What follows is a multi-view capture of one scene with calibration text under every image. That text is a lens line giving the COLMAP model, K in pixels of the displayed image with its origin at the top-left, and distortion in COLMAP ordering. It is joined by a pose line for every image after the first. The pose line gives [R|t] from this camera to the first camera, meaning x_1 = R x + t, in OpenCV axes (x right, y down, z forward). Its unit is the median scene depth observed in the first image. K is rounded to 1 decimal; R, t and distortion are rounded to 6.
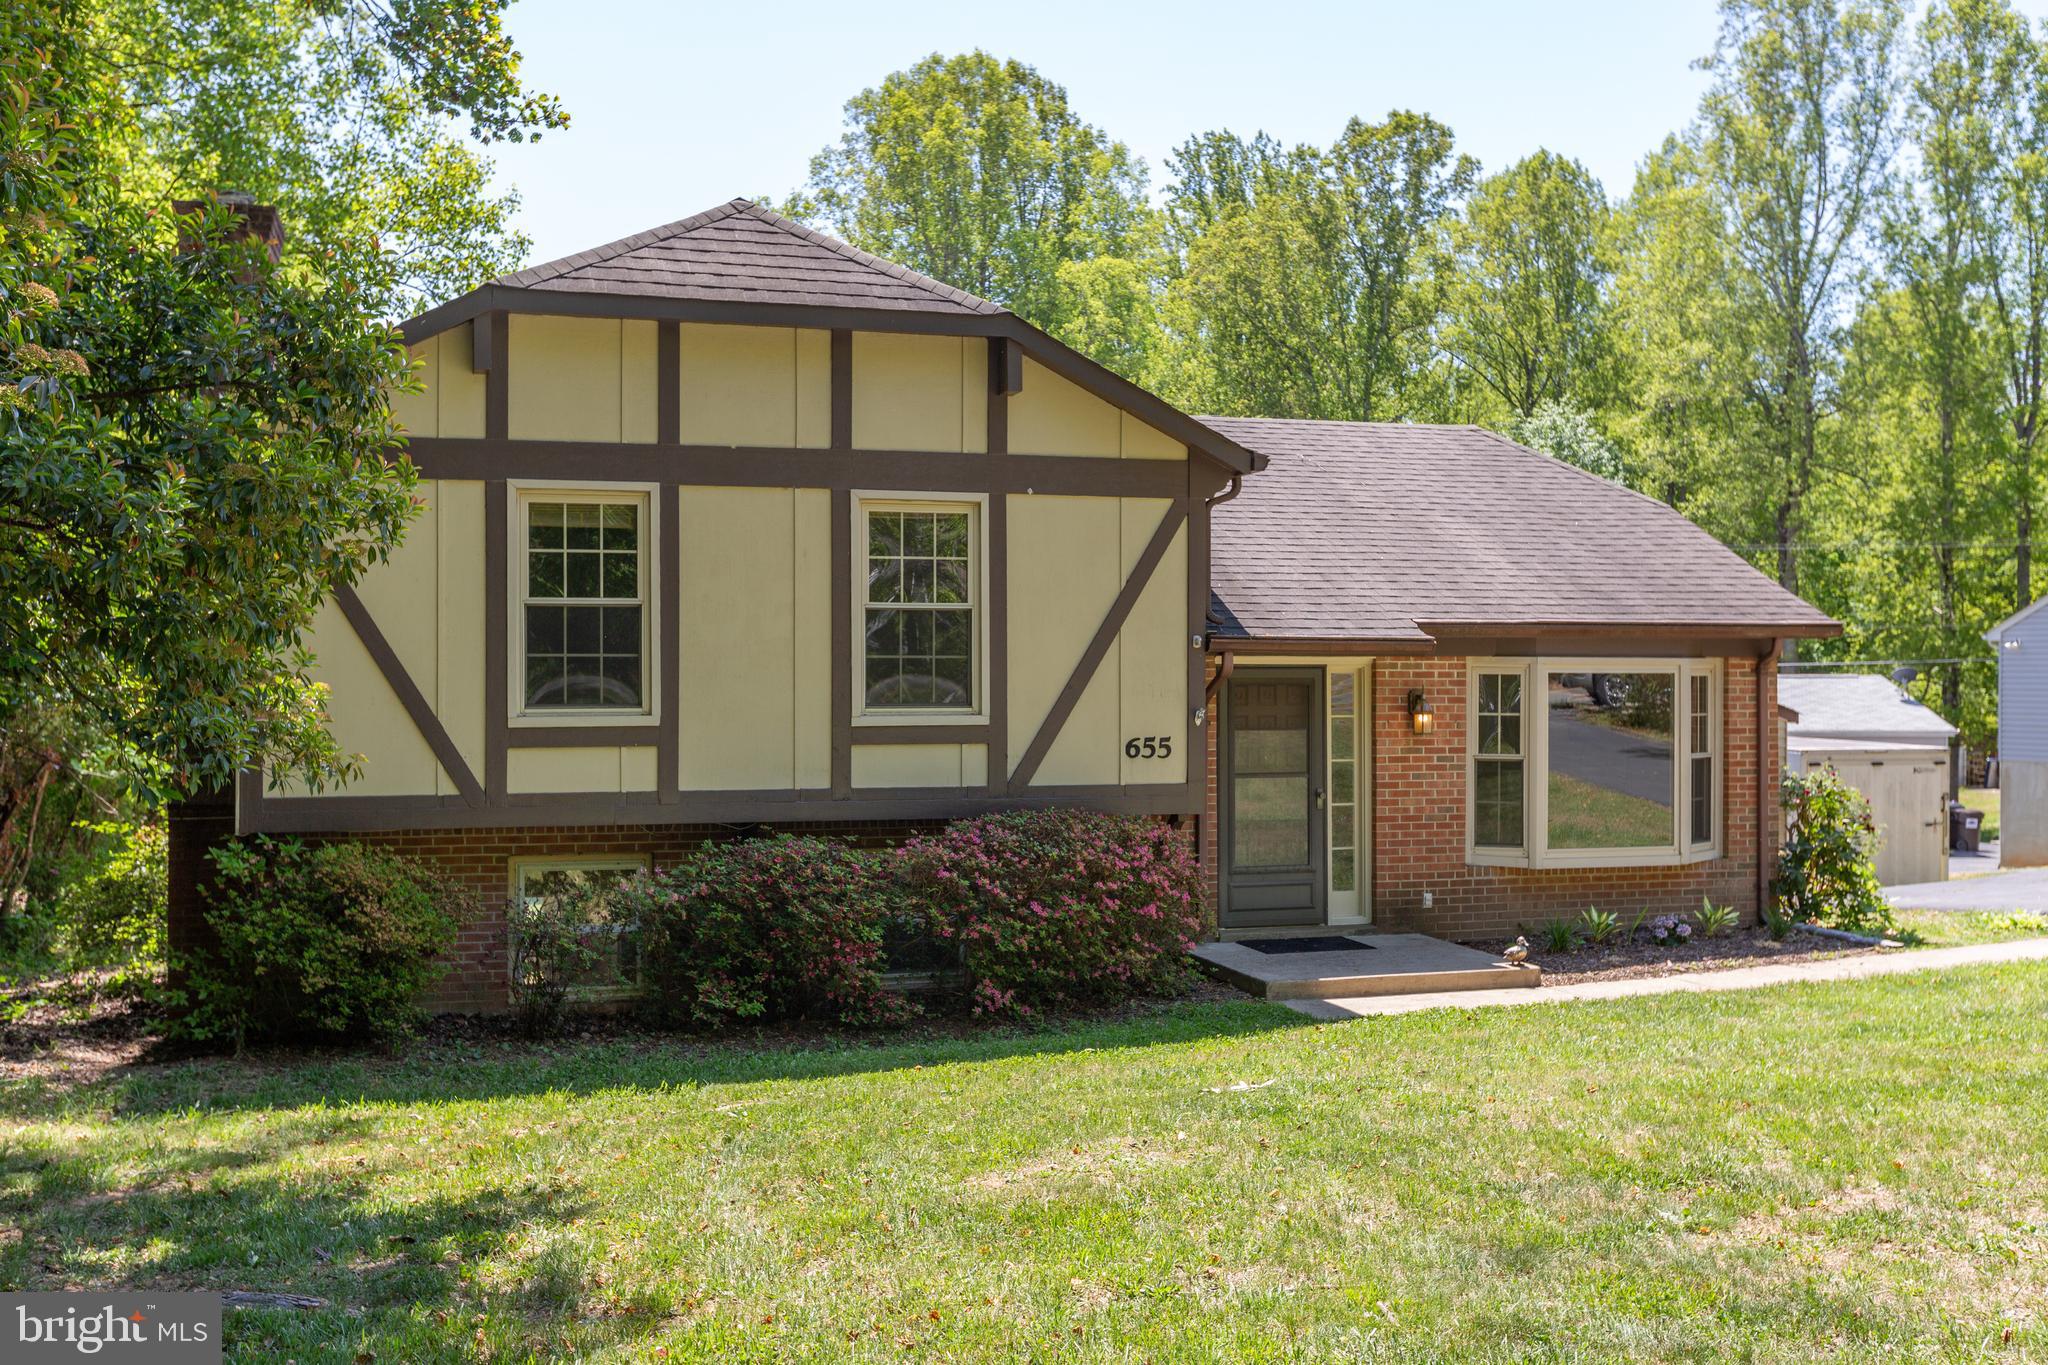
lens RADIAL K [[1989.2, 0, 1035.1], [0, 1989.2, 664.2], [0, 0, 1]] dist [0.015588, 0.000000]
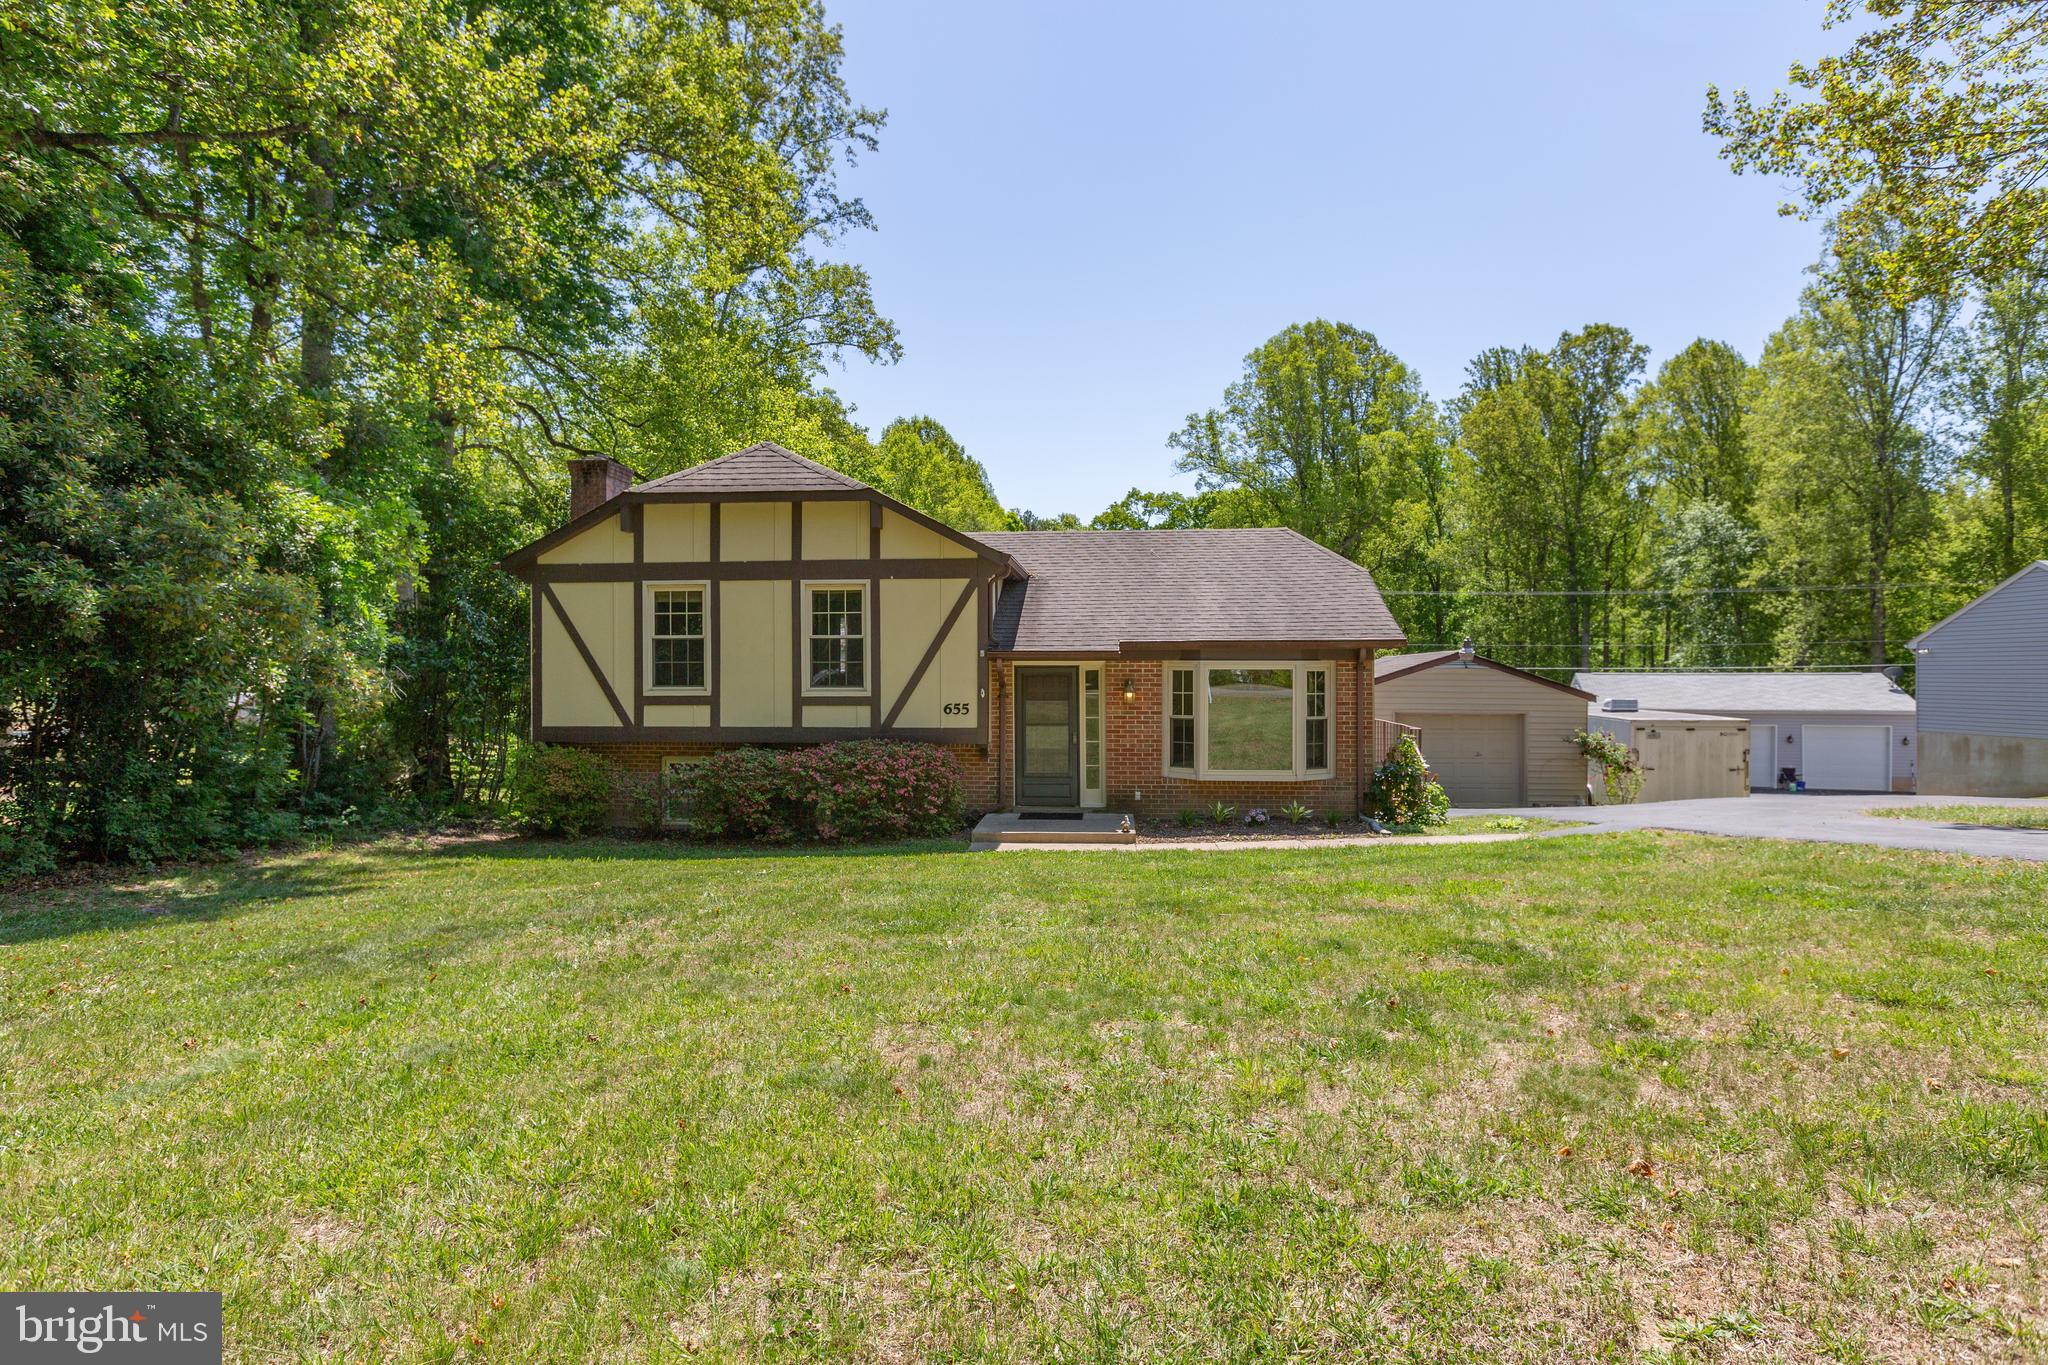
lens RADIAL K [[1085.2, 0, 1029.6], [0, 1085.2, 679.9], [0, 0, 1]] dist [0.003632, 0.000150]
pose [[0.927921, 0.000463, -0.372776, 0.471474], [0.003429, 0.999946, 0.009775, 0.003651], [0.372760, -0.010349, 0.927870, 0.051599]]
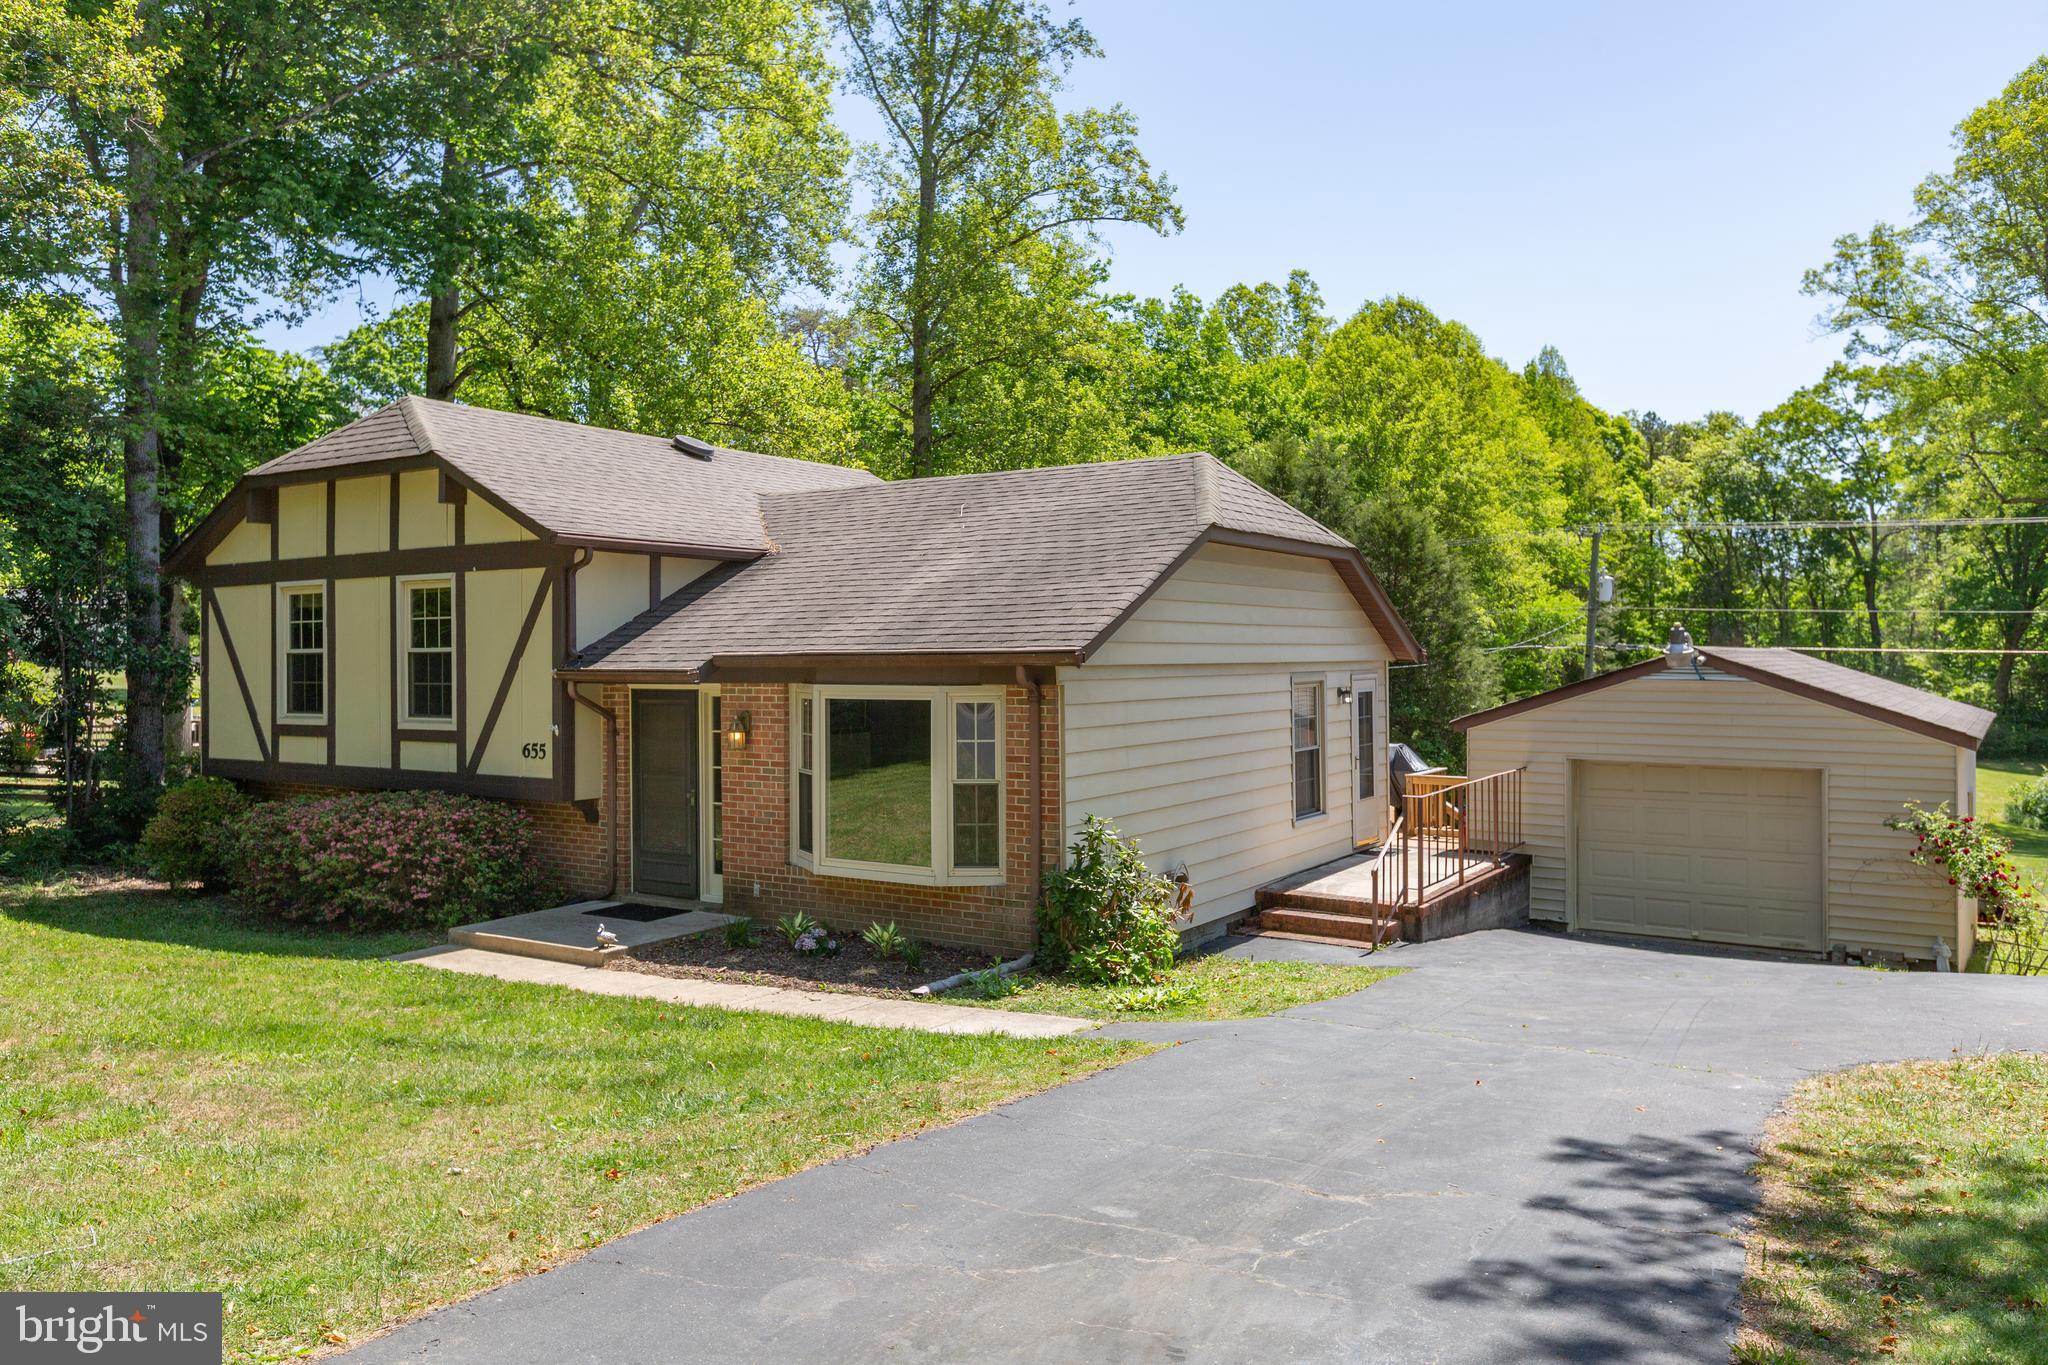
lens RADIAL K [[1455.4, 0, 1024.9], [0, 1455.4, 658.1], [0, 0, 1]] dist [0.022659, -0.026818]
pose [[0.640770, -0.004212, -0.767721, 0.959677], [0.009843, 0.999948, 0.002729, -0.019499], [0.767670, -0.009305, 0.640778, 0.568205]]
